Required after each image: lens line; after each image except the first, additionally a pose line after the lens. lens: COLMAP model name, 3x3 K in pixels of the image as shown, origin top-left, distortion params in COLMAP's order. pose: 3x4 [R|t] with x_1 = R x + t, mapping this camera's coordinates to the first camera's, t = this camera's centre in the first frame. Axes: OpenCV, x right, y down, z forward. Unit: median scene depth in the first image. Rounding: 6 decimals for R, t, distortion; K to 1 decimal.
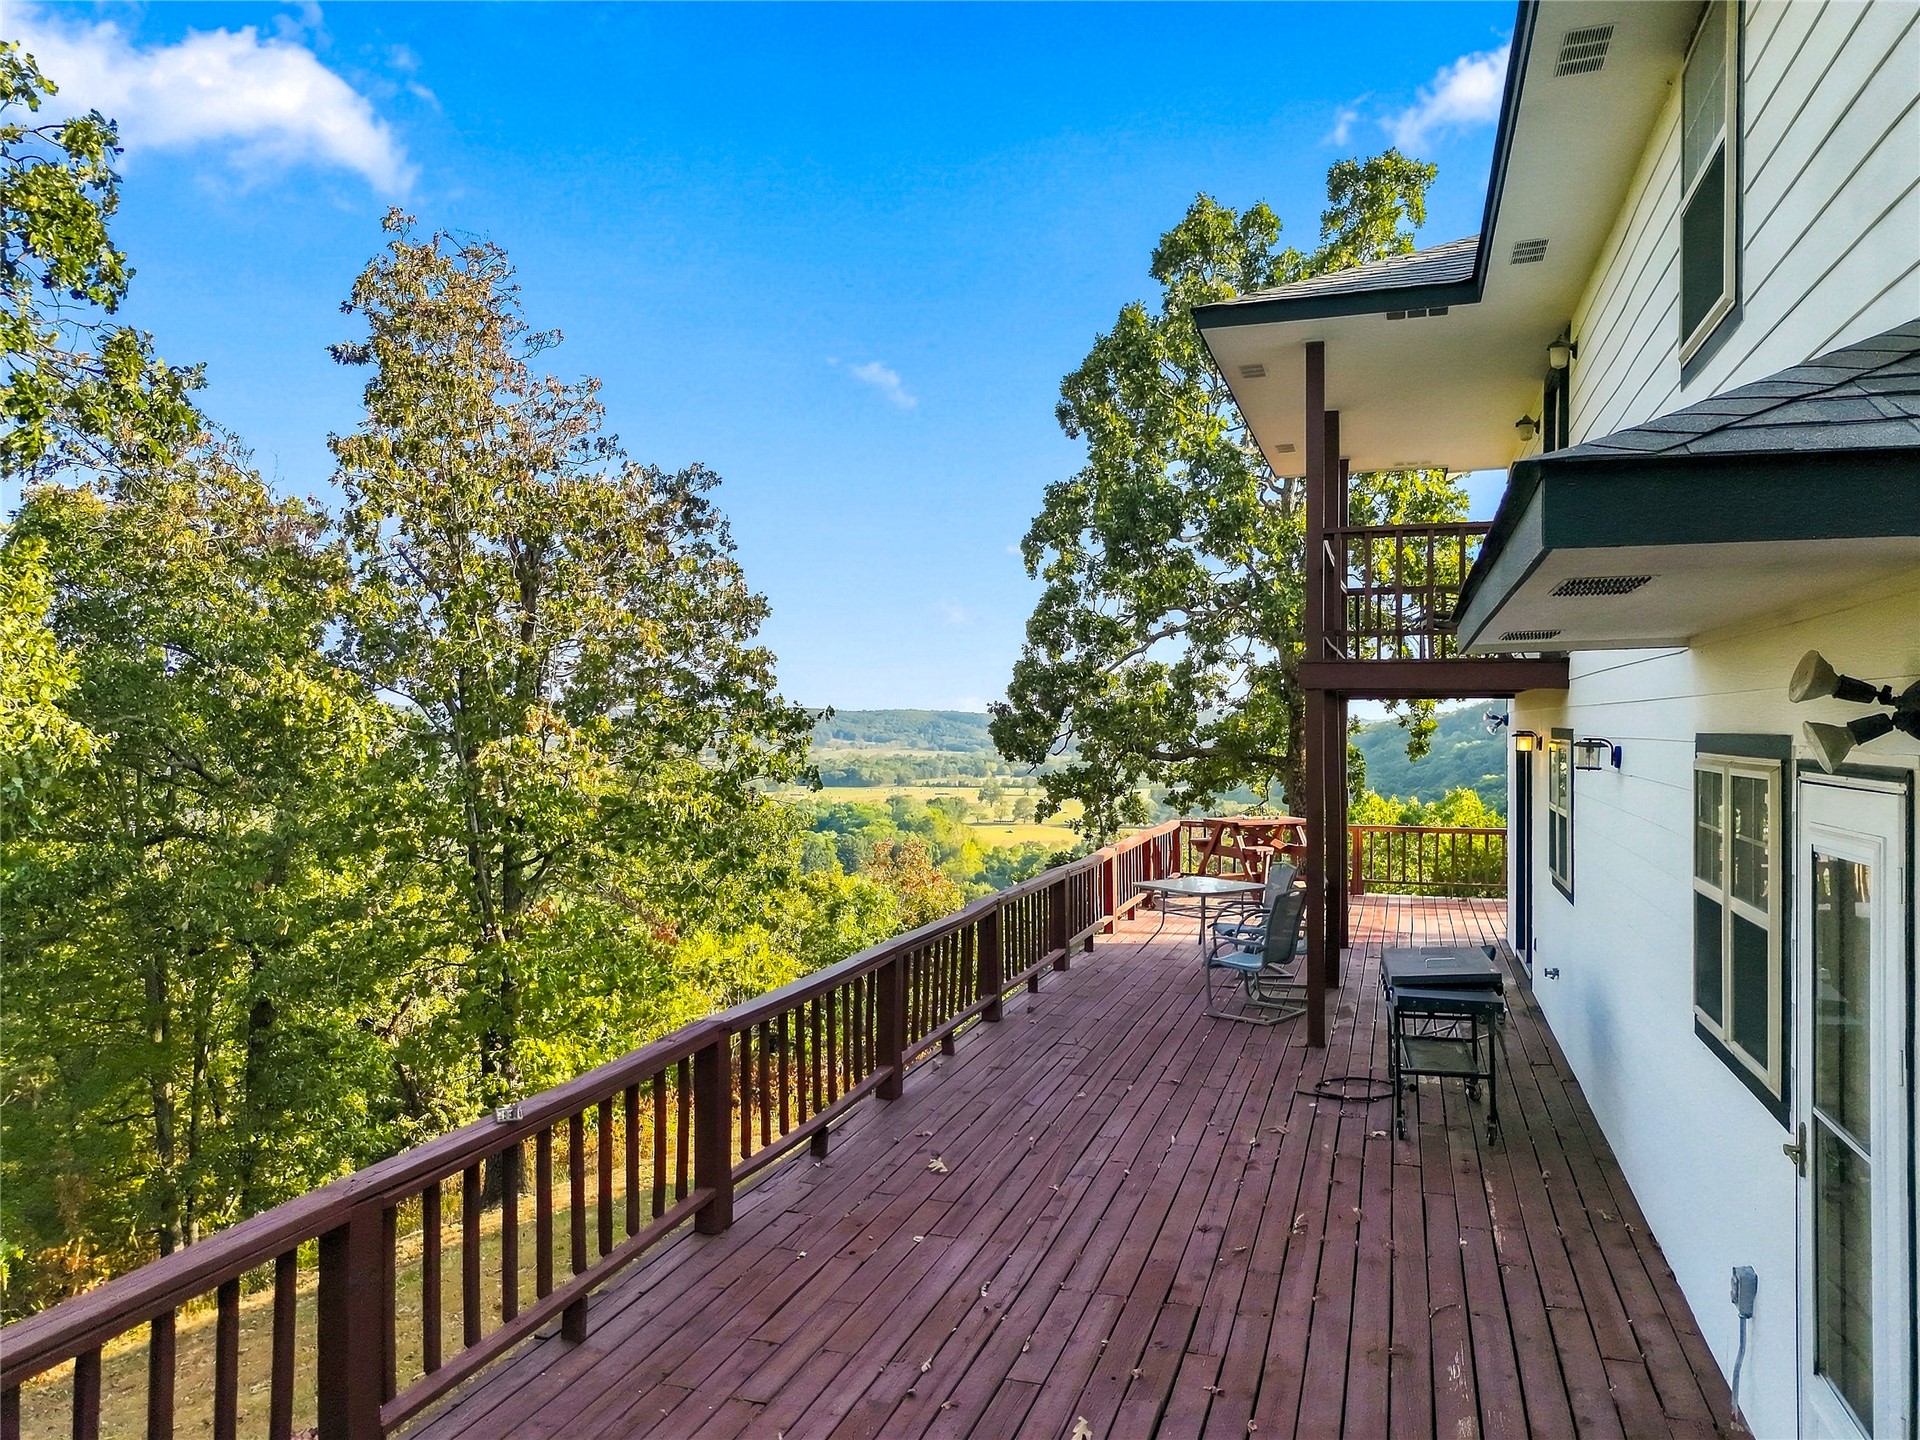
lens RADIAL K [[1348.3, 0, 960.0], [0, 1348.3, 720.0], [0, 0, 1]] dist [0.008826, -0.001728]
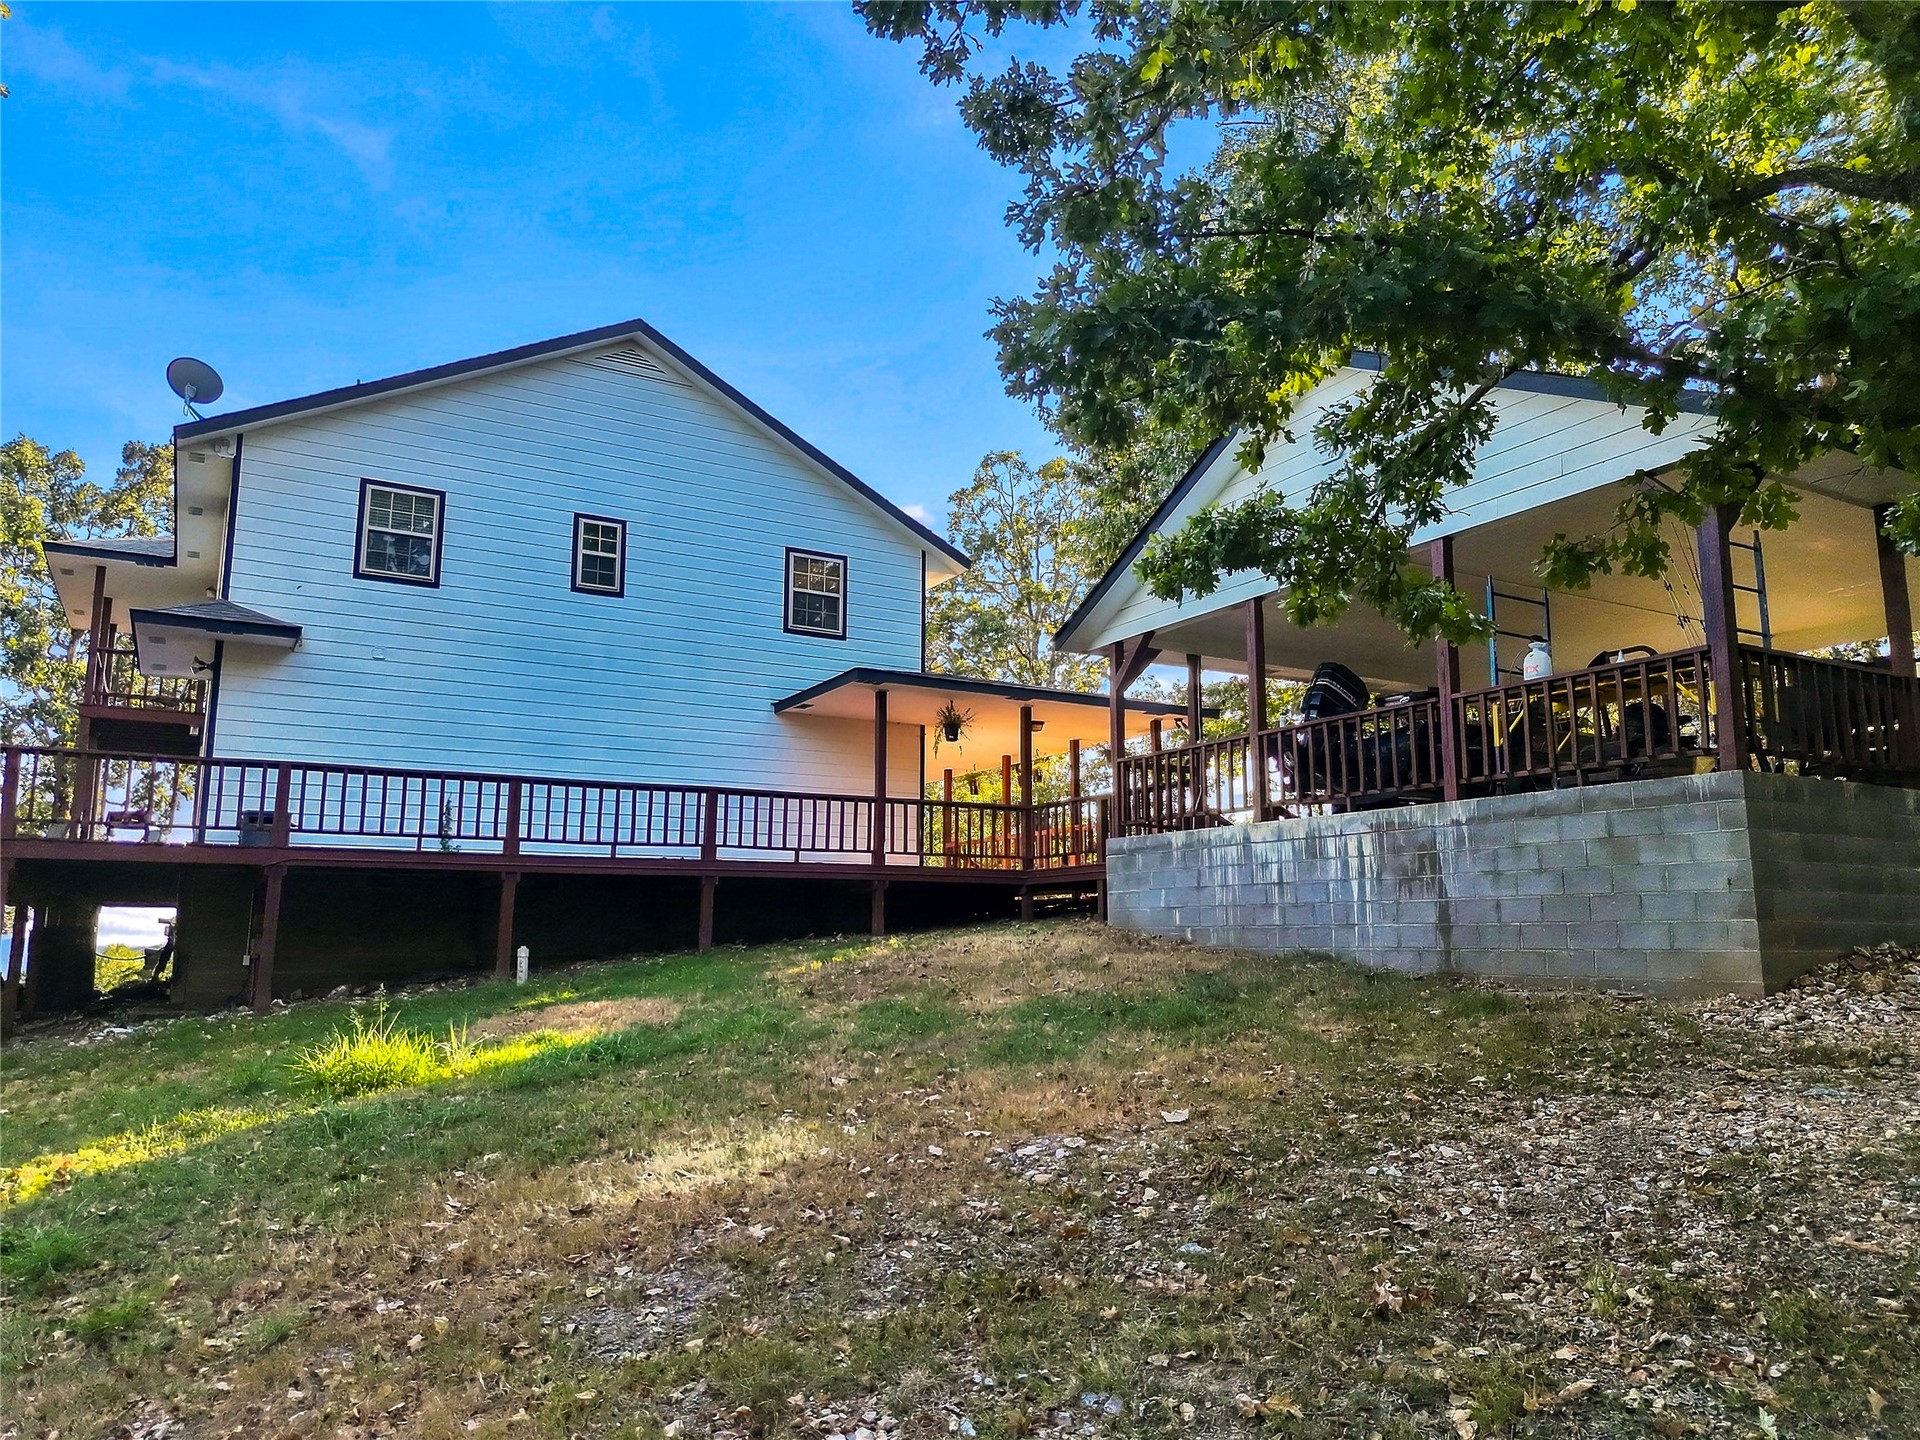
lens RADIAL K [[1348.3, 0, 960.0], [0, 1348.3, 720.0], [0, 0, 1]] dist [0.008826, -0.001728]
pose [[0.668241, 0.122101, 0.733857, -0.180365], [0.000248, 0.986403, -0.164346, 0.153486], [-0.743945, 0.110004, 0.659124, -0.679073]]
